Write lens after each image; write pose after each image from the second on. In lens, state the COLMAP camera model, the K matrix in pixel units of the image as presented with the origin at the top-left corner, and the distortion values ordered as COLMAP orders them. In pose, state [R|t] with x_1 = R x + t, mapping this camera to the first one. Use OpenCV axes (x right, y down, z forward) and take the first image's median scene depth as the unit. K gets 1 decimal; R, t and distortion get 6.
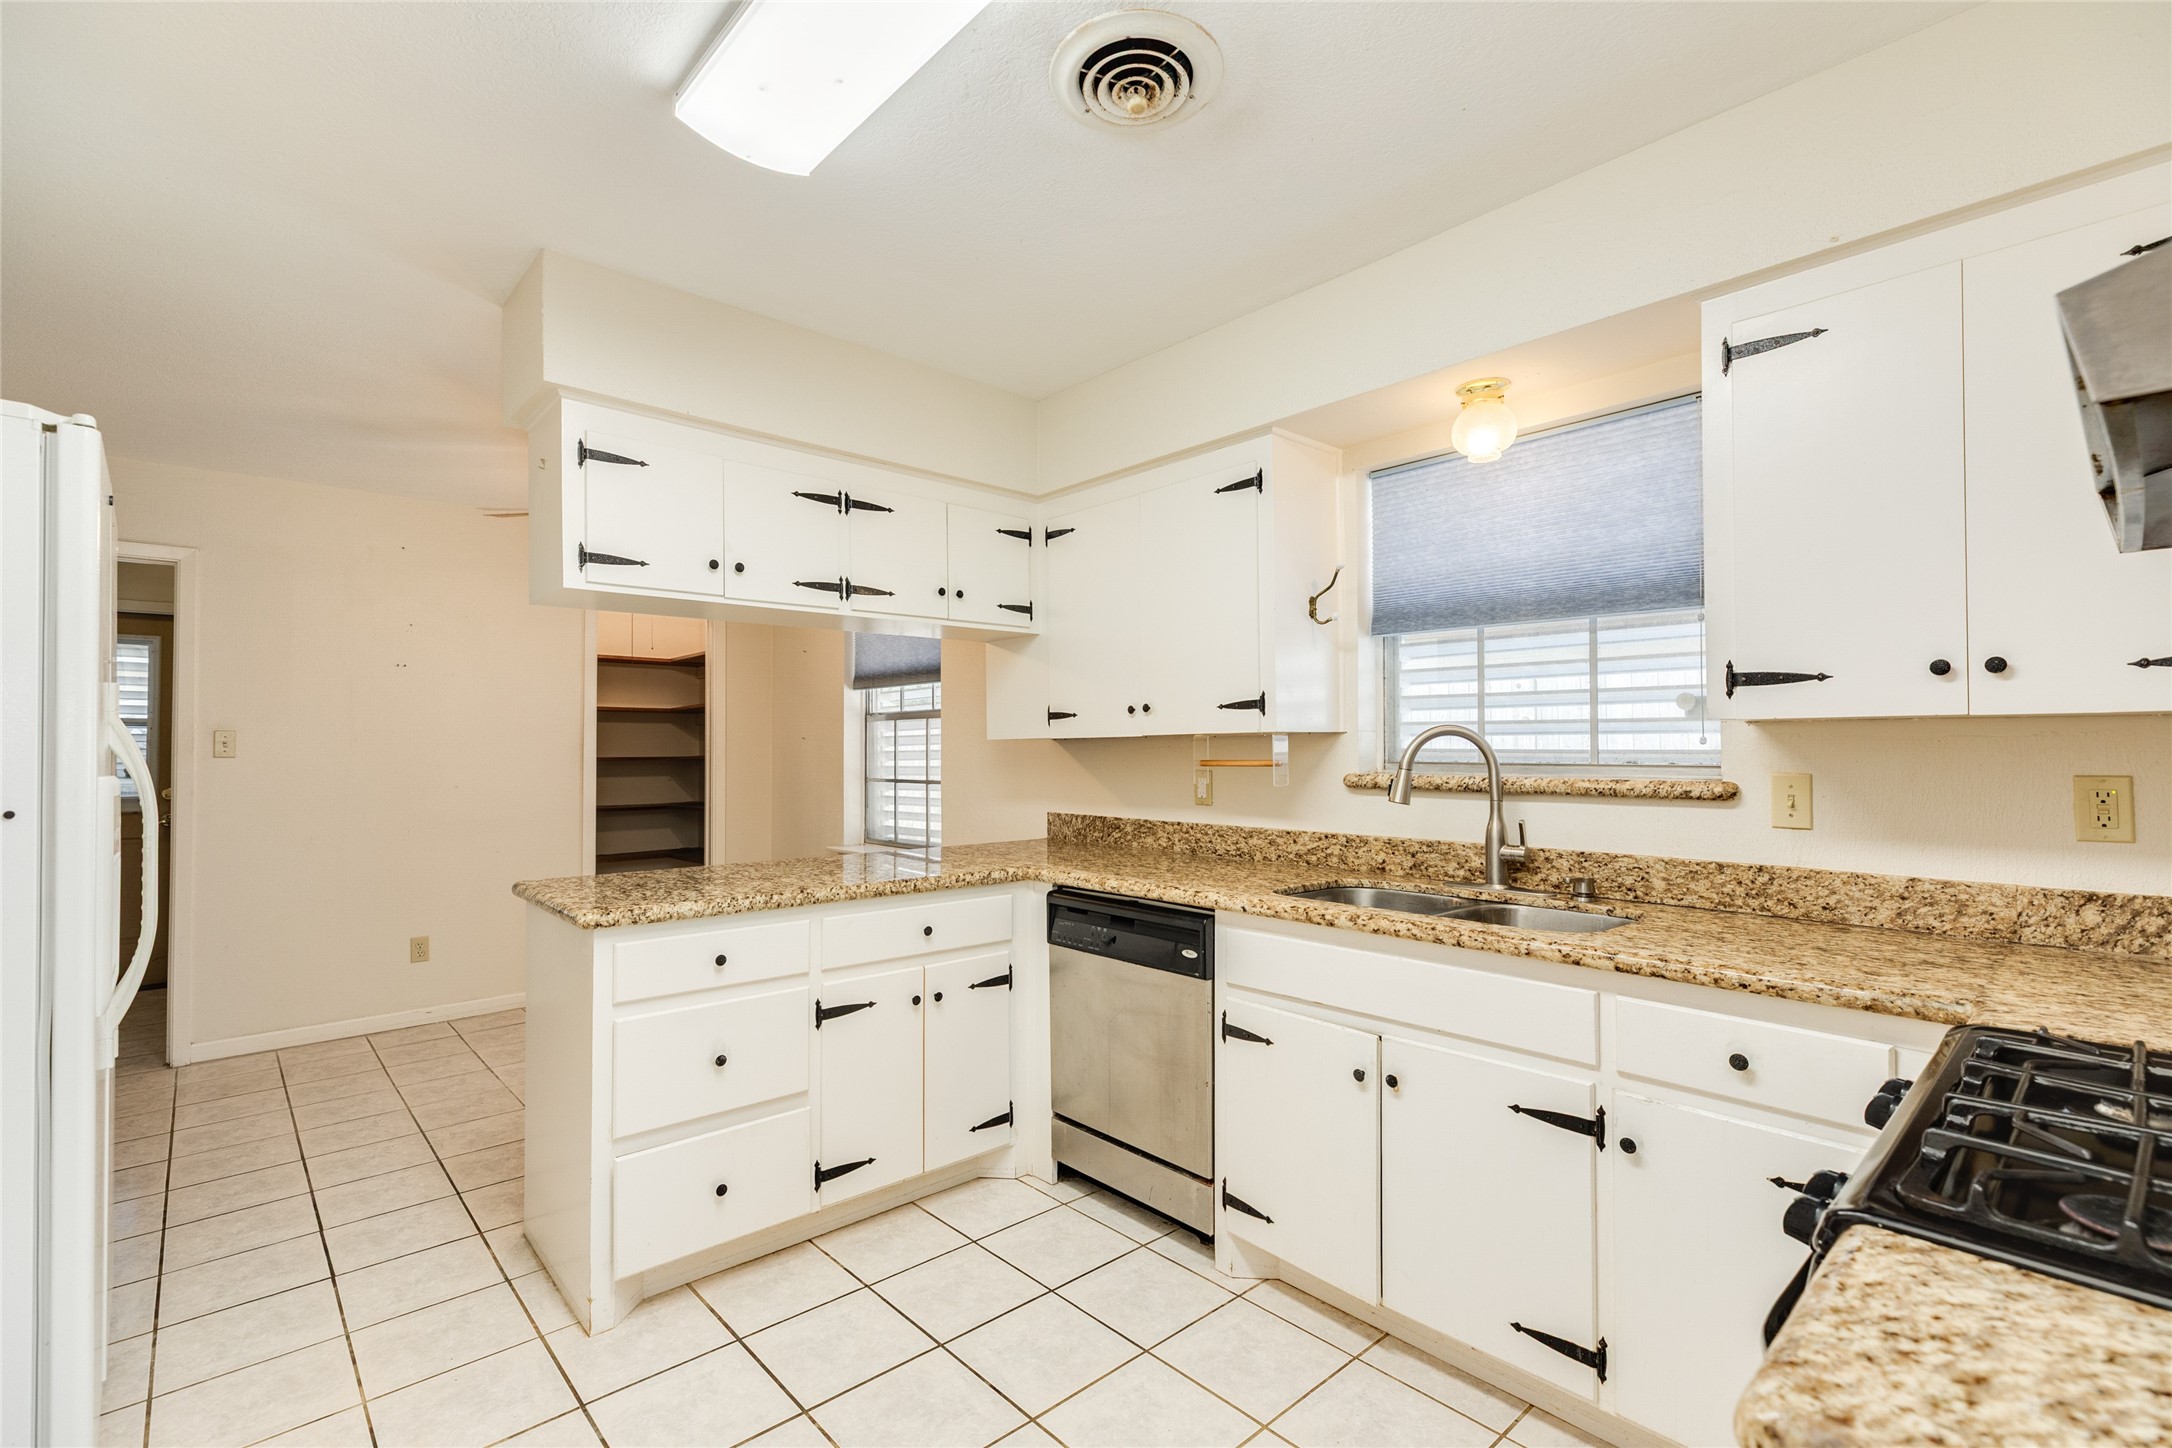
lens RADIAL K [[991.0, 0, 1139.6], [0, 991.0, 720.2], [0, 0, 1]] dist [0.002473, 0.000164]
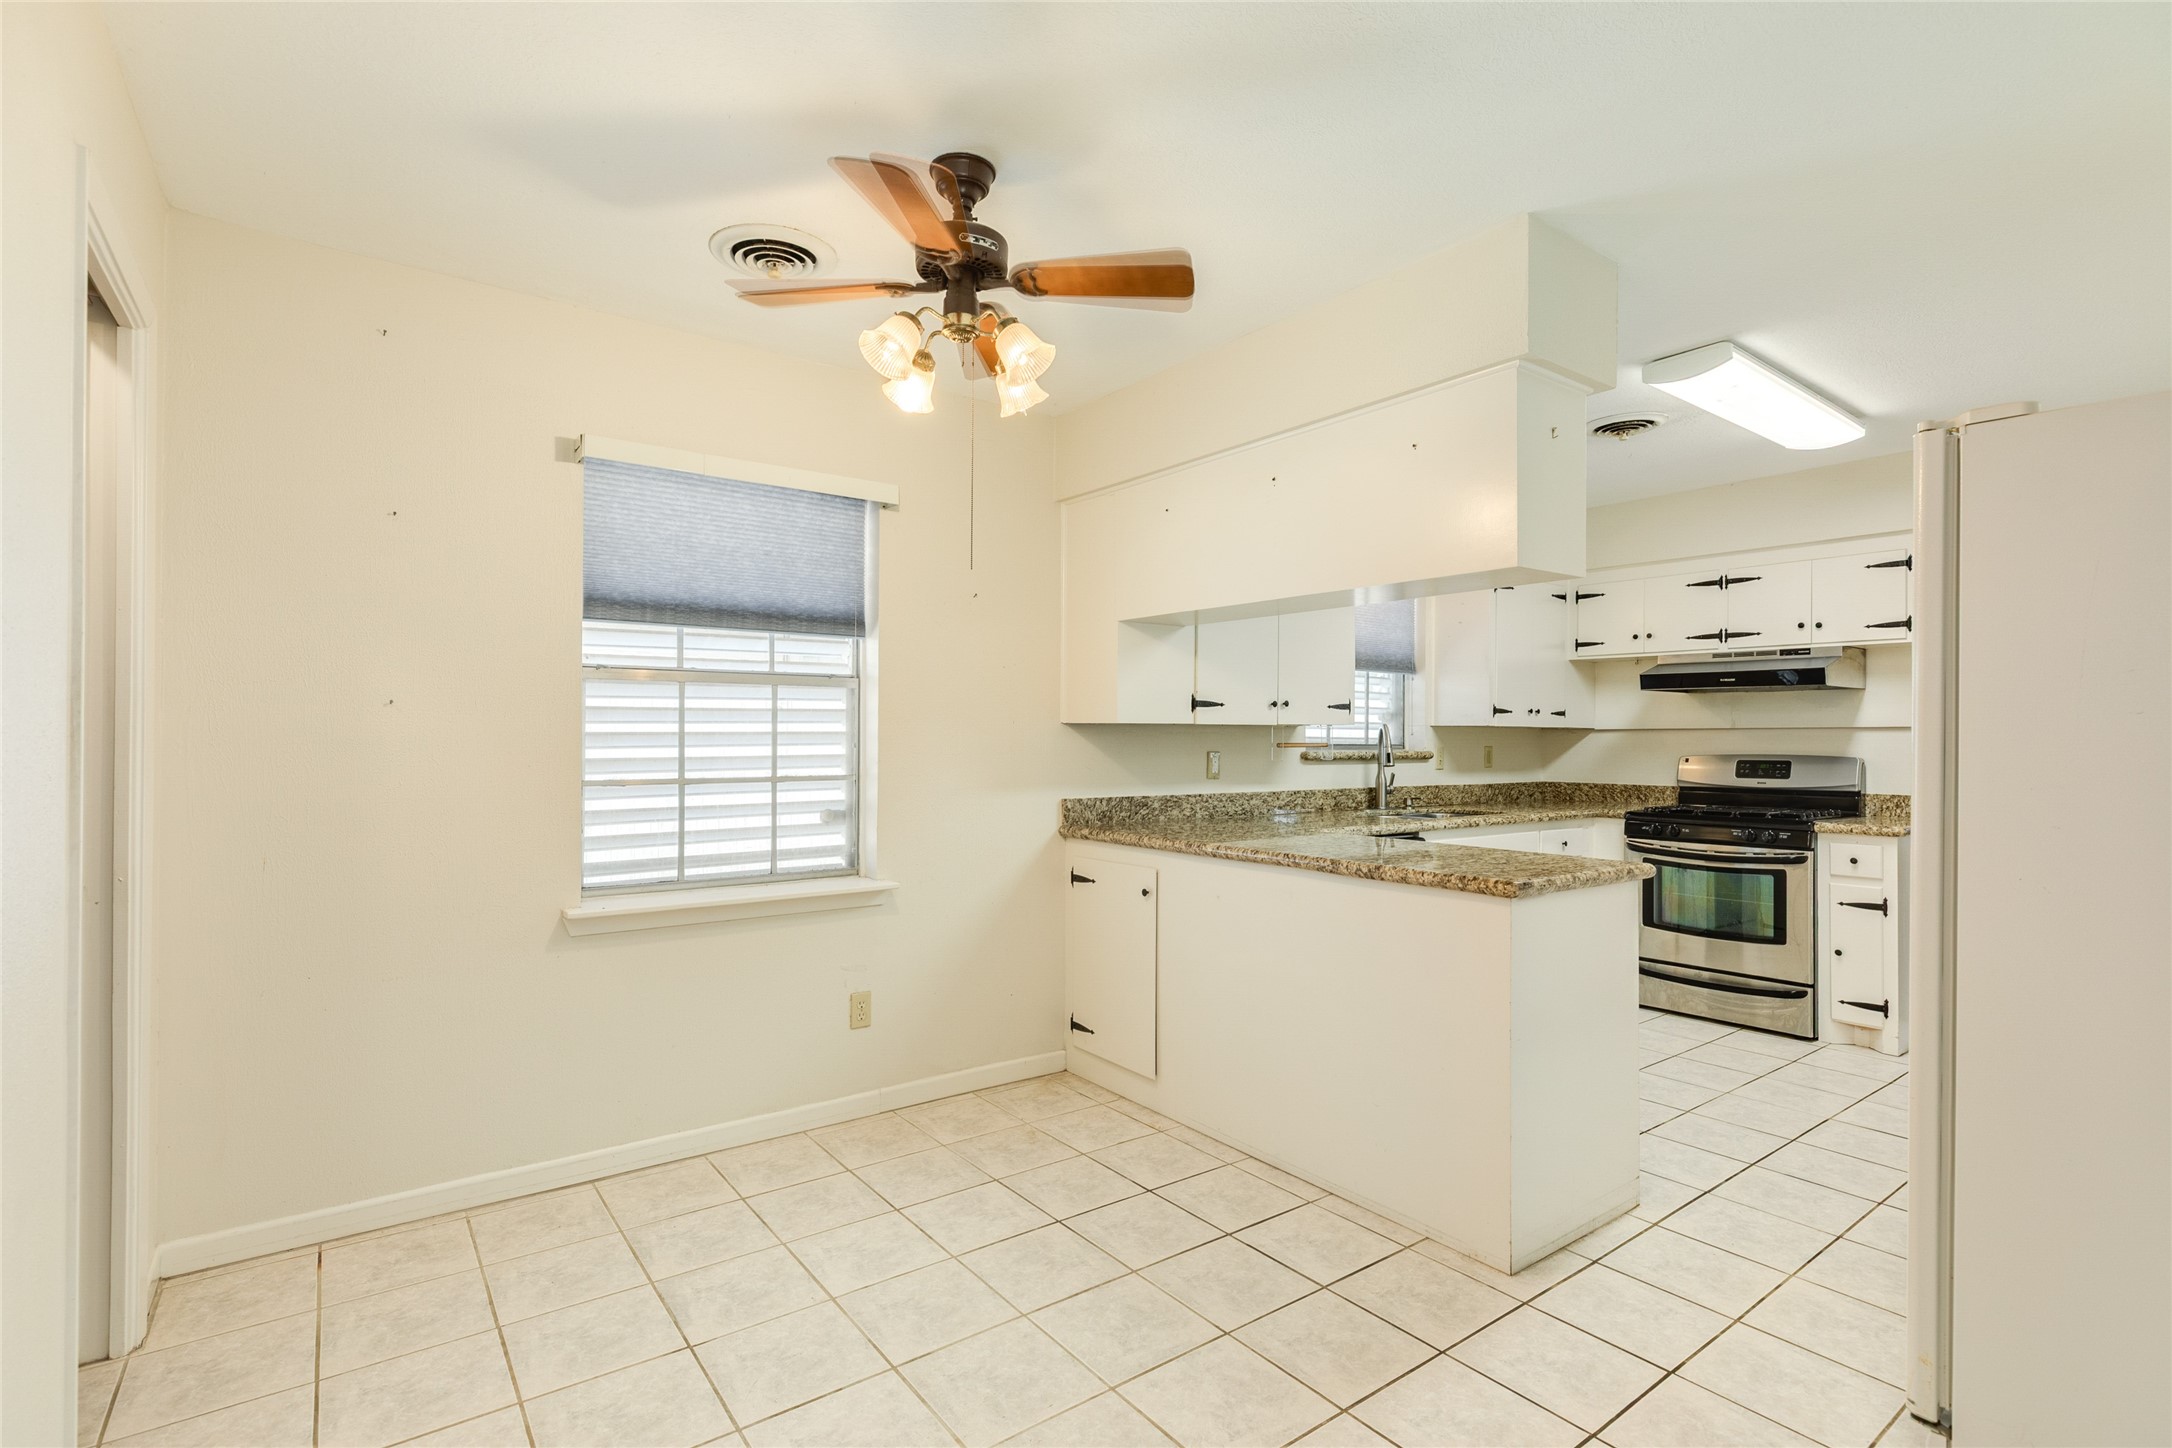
lens RADIAL K [[991.0, 0, 1088.2], [0, 991.0, 733.4], [0, 0, 1]] dist [0.002473, 0.000164]
pose [[0.116825, 0.008181, 0.993119, -1.267169], [-0.035460, 0.999363, -0.004061, 0.039302], [-0.992519, -0.034741, 0.117041, 1.052060]]
